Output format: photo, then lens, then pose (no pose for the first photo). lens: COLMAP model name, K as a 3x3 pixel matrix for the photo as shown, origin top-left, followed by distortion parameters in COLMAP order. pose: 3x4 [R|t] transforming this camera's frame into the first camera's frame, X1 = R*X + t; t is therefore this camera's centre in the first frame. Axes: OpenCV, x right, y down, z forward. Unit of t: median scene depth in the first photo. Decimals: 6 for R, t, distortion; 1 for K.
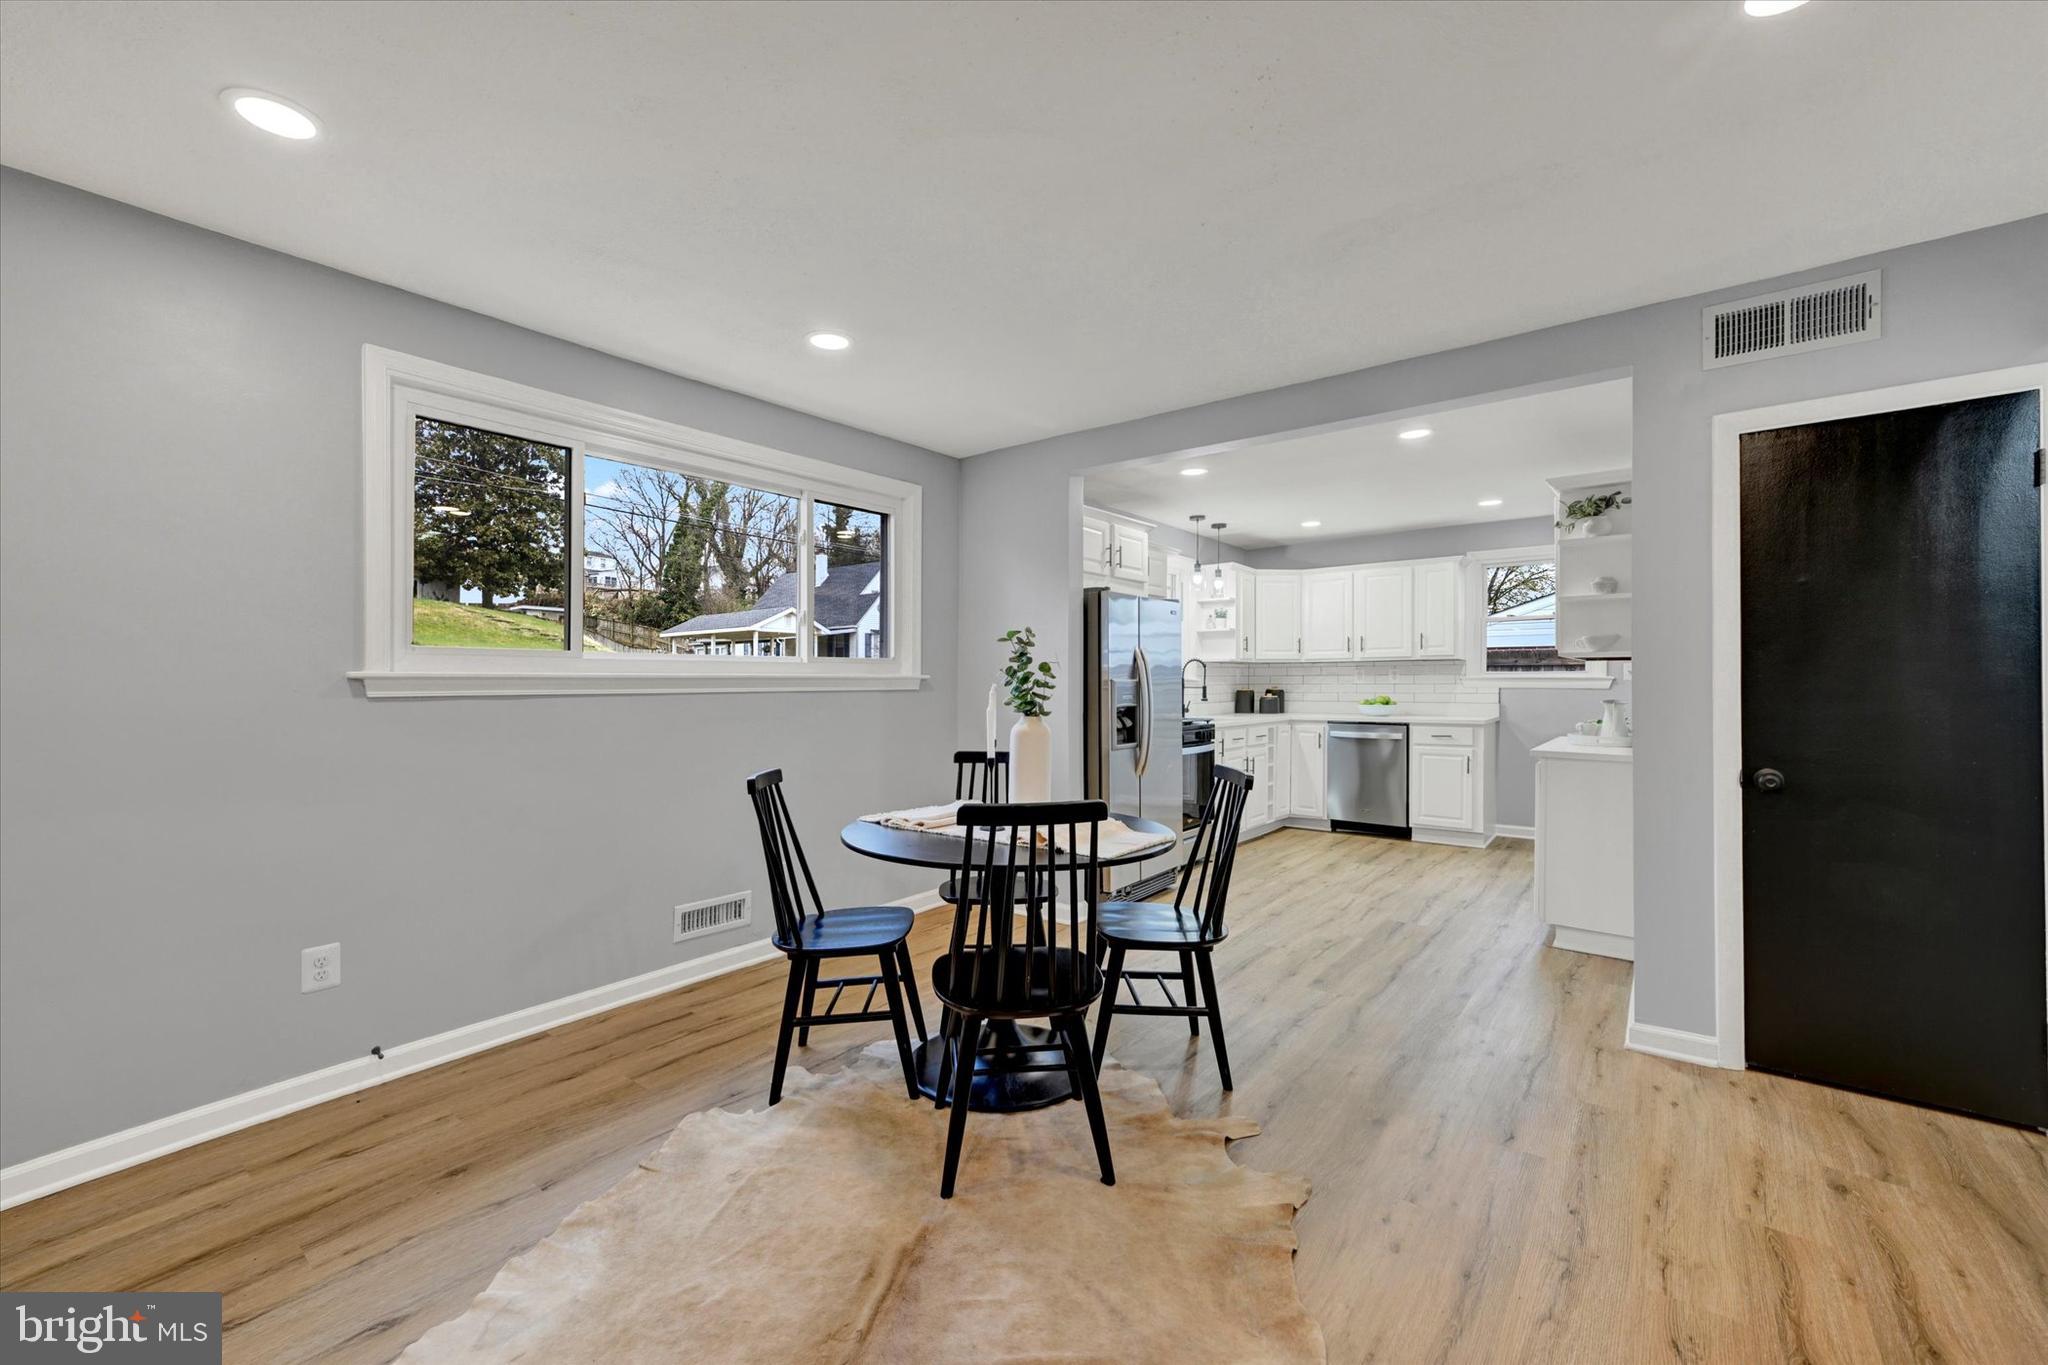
lens RADIAL K [[837.8, 0, 1018.7], [0, 837.8, 689.6], [0, 0, 1]] dist [-0.000669, 0.002584]
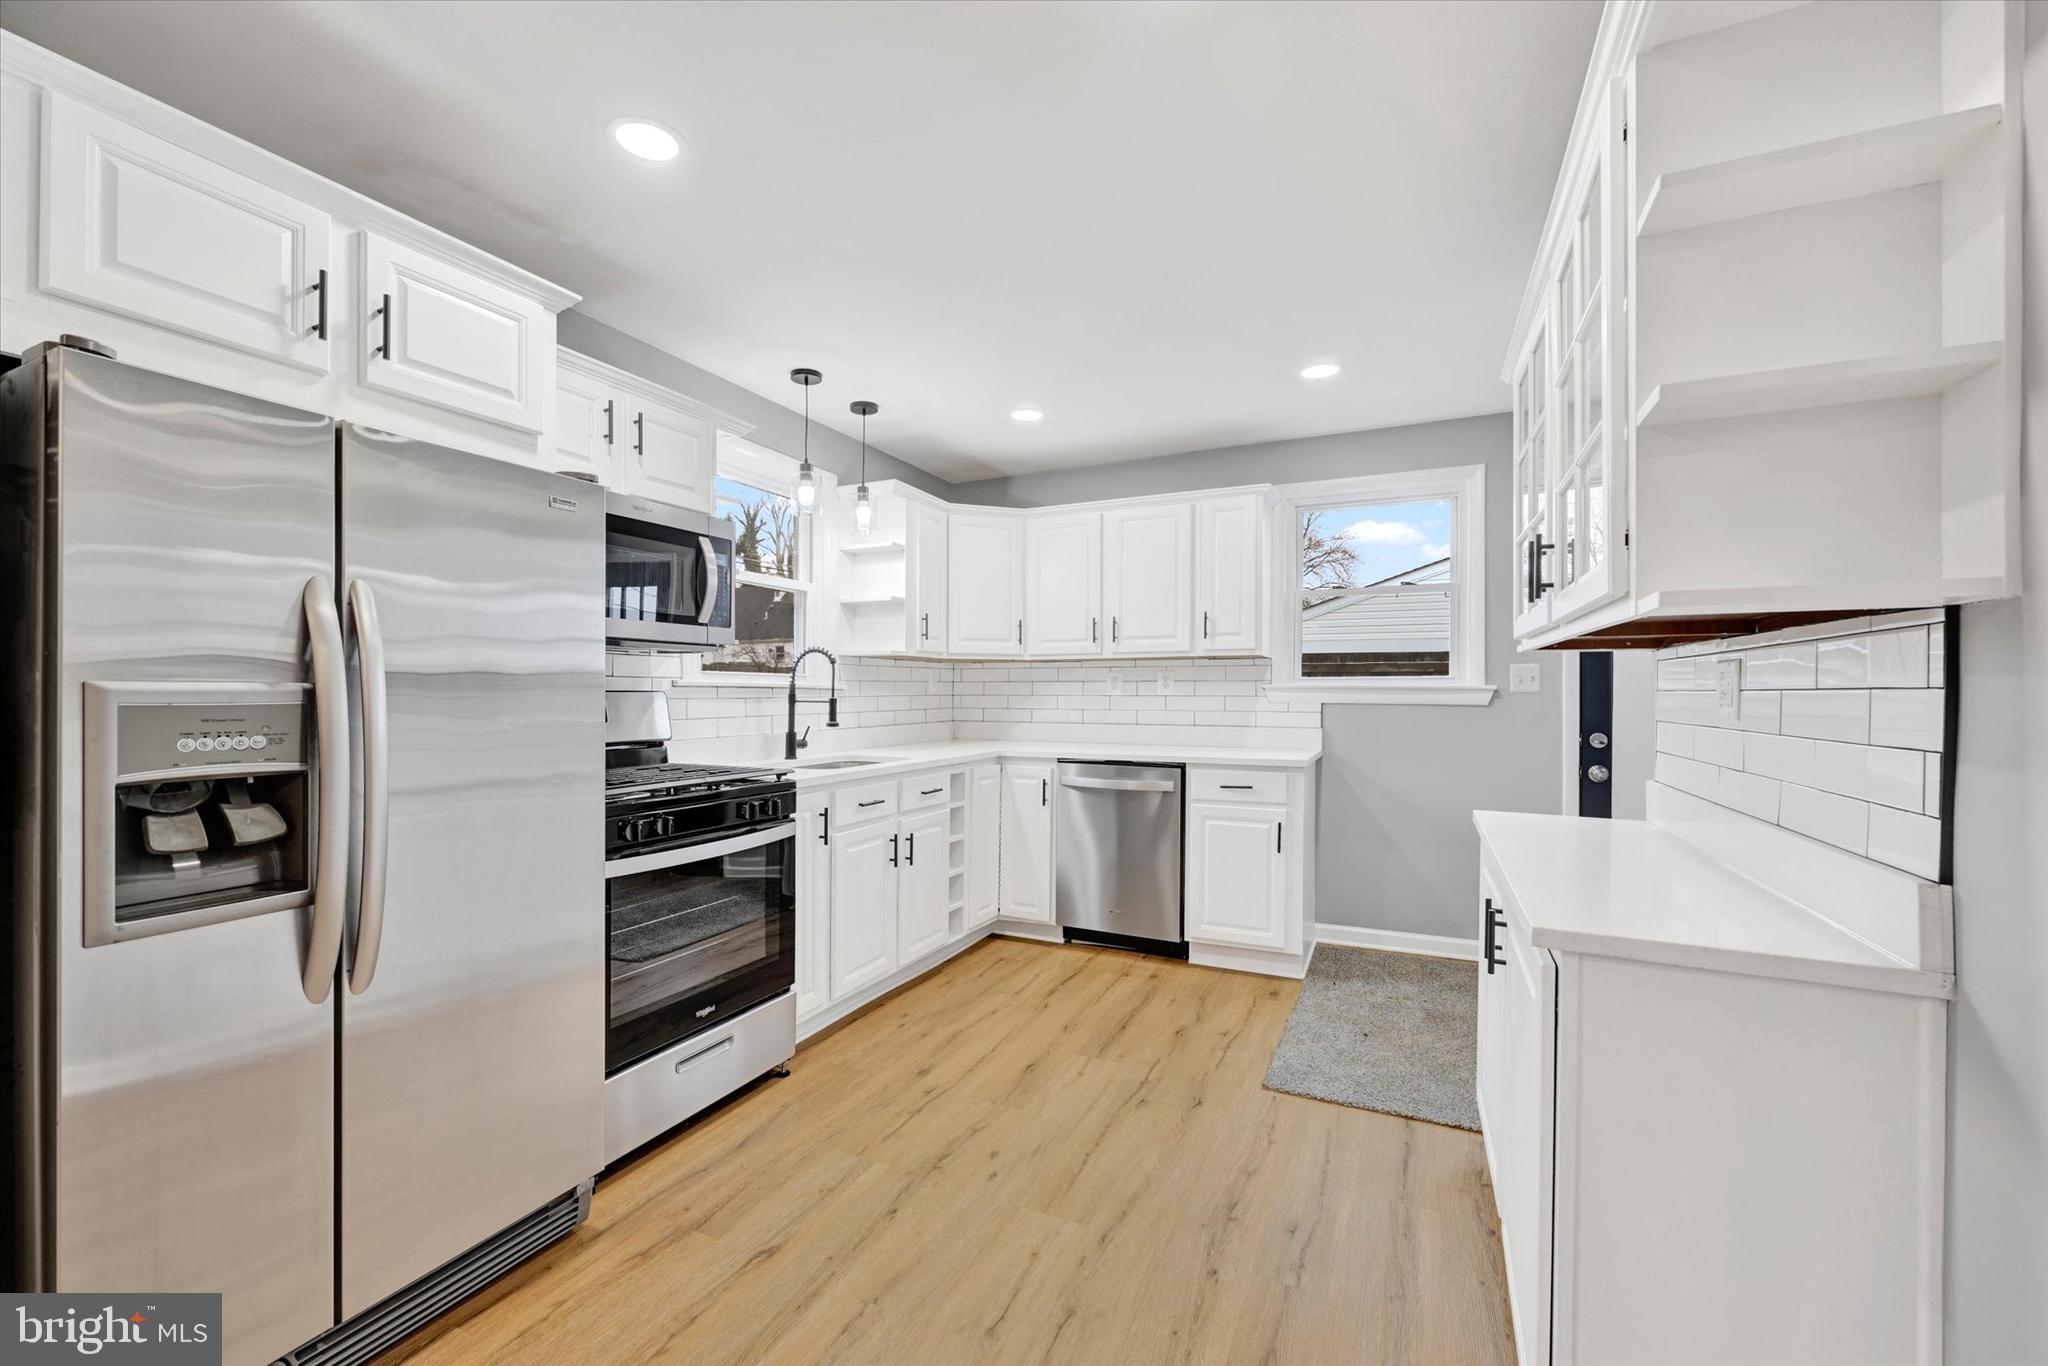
lens RADIAL K [[837.8, 0, 1018.7], [0, 837.8, 690.1], [0, 0, 1]] dist [-0.000669, 0.002584]
pose [[0.975310, 0.005292, 0.220778, 0.222600], [-0.003138, 0.999944, -0.010106, -0.004872], [-0.220819, 0.009164, 0.975272, 0.453701]]
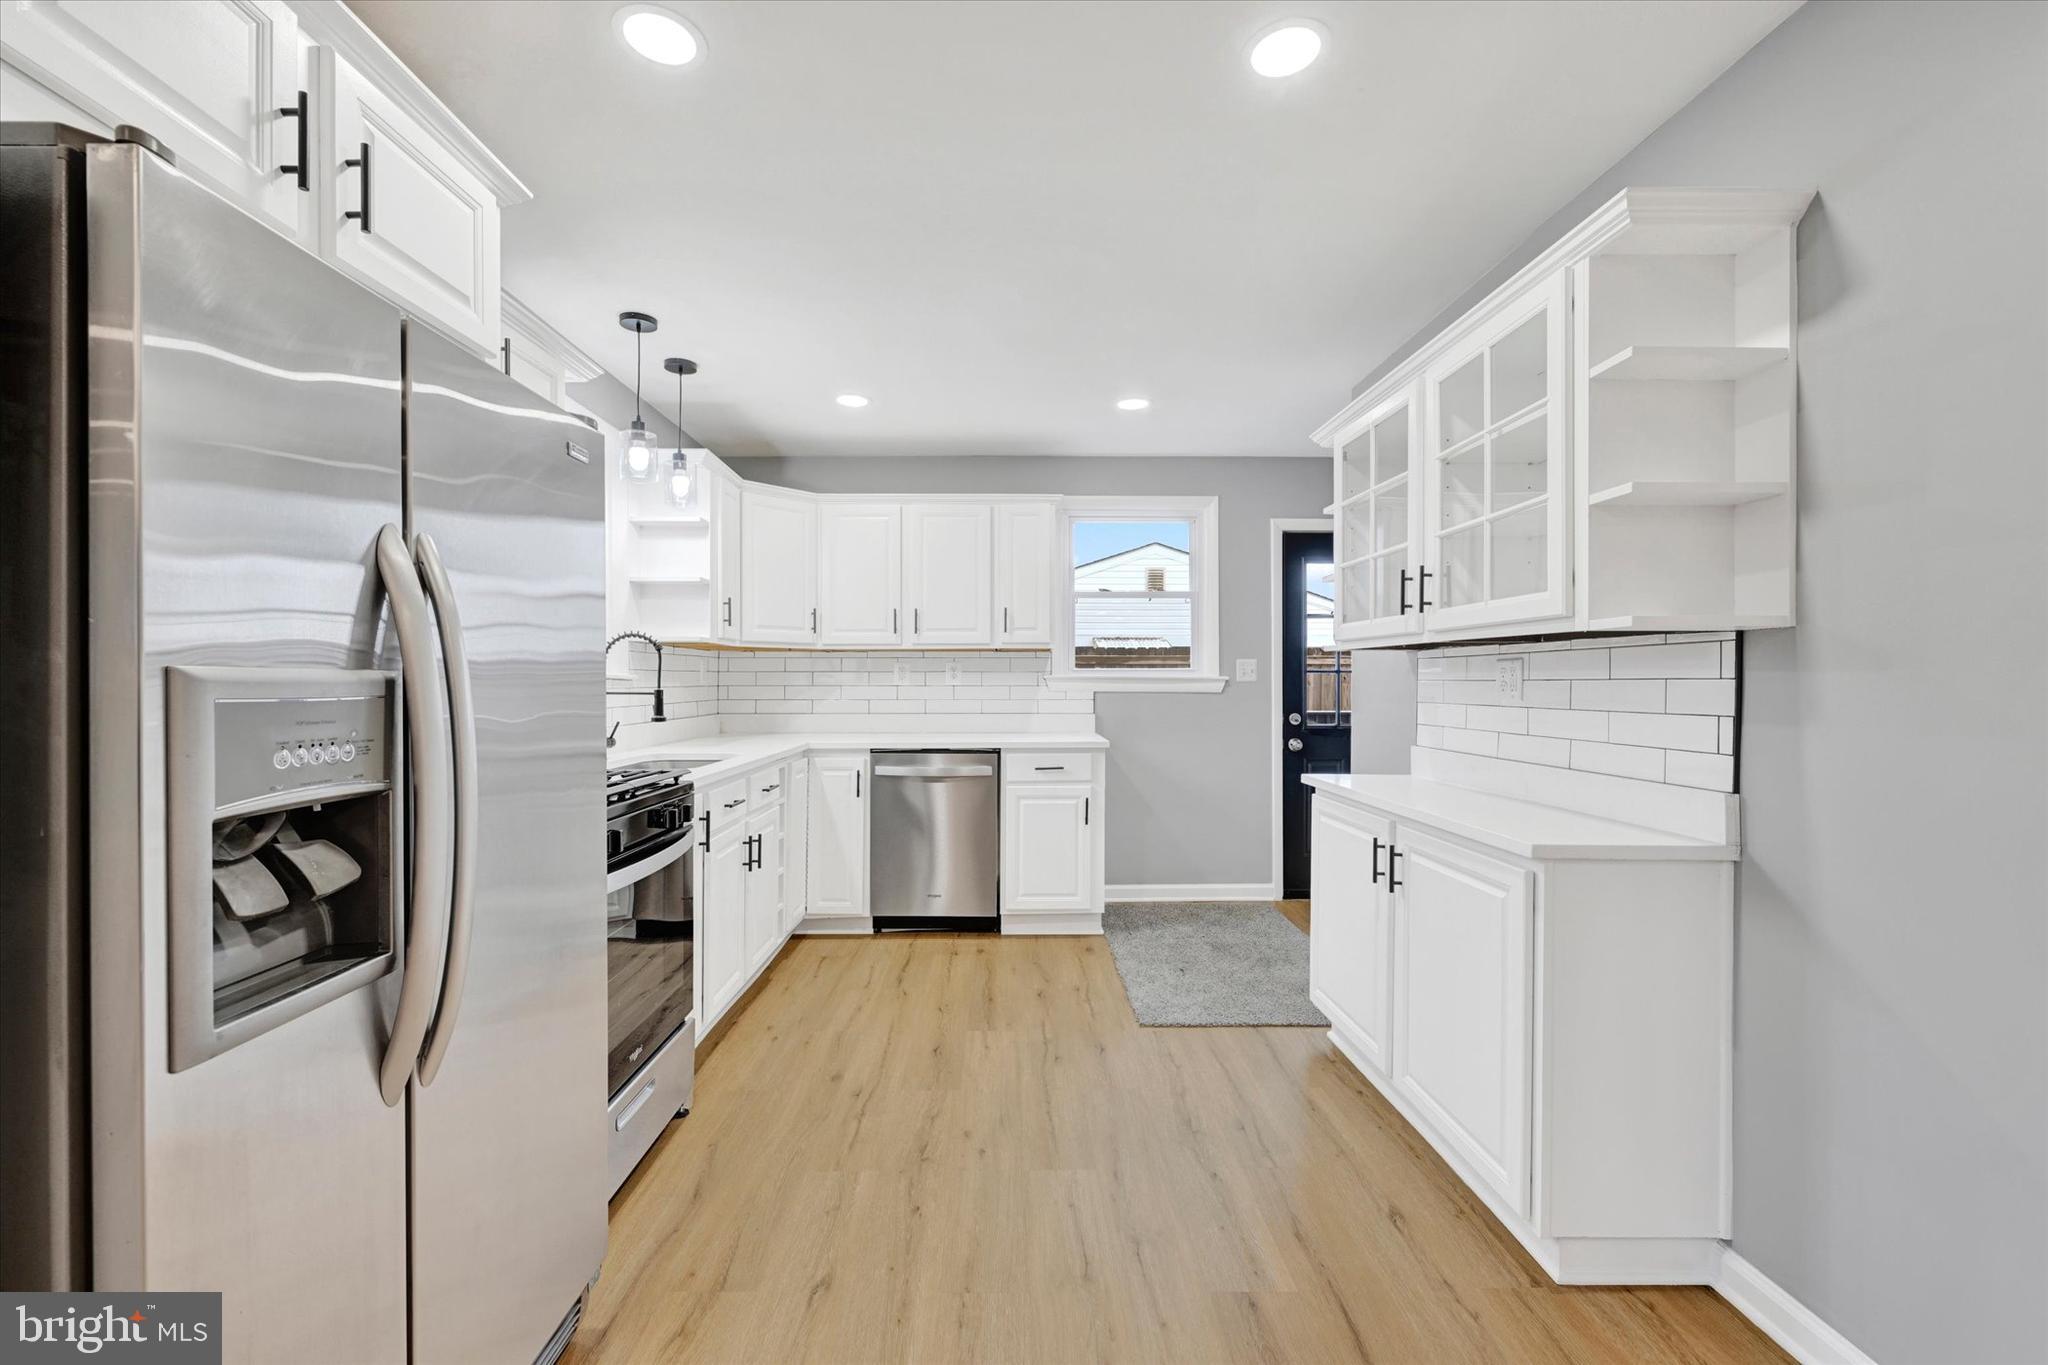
lens RADIAL K [[830.5, 0, 1024.0], [0, 830.5, 682.5], [0, 0, 1]] dist [0.000354, 0.000612]
pose [[0.772173, 0.003325, 0.635404, 0.086569], [0.002258, 0.999966, -0.007977, -0.004528], [-0.635409, 0.007594, 0.772139, 0.506877]]
